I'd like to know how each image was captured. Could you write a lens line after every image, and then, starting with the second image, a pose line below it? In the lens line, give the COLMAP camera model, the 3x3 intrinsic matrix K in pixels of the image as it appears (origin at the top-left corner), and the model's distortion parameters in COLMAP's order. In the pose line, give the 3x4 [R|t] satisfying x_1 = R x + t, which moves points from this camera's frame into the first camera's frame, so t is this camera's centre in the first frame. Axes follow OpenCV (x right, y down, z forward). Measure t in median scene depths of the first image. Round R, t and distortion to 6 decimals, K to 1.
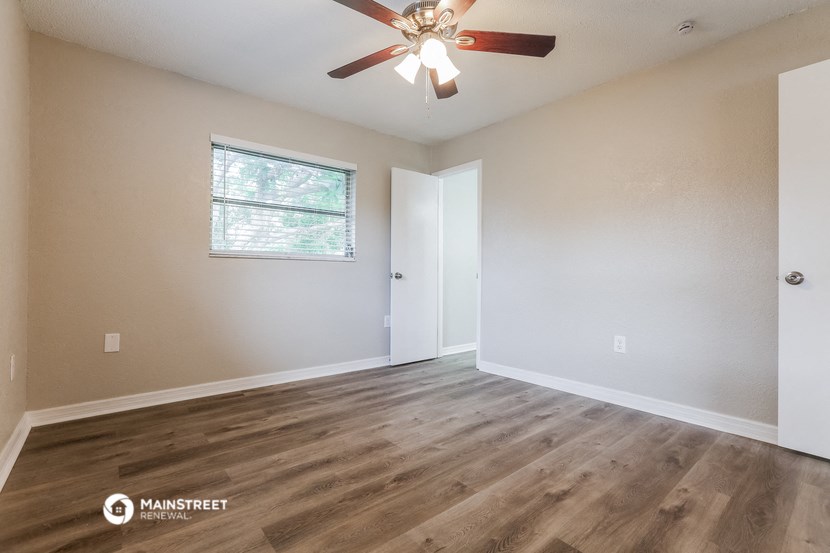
lens RADIAL K [[375.3, 0, 415.1], [0, 375.3, 270.6], [0, 0, 1]] dist [-0.022793, 0.003973]
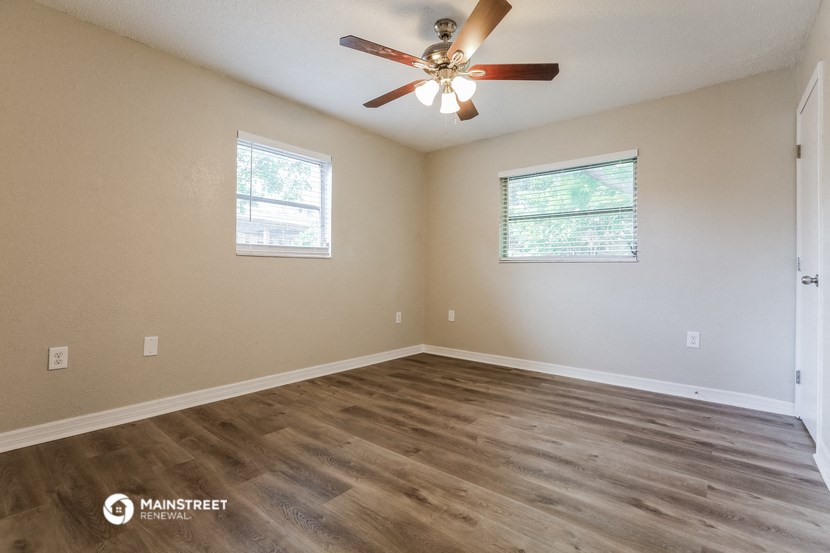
lens RADIAL K [[375.3, 0, 416.8], [0, 375.3, 281.5], [0, 0, 1]] dist [-0.022793, 0.003973]
pose [[0.192138, 0.010739, -0.981309, 0.925916], [0.009227, 0.999876, 0.012749, 0.009215], [0.981325, -0.011504, 0.192015, 0.550893]]
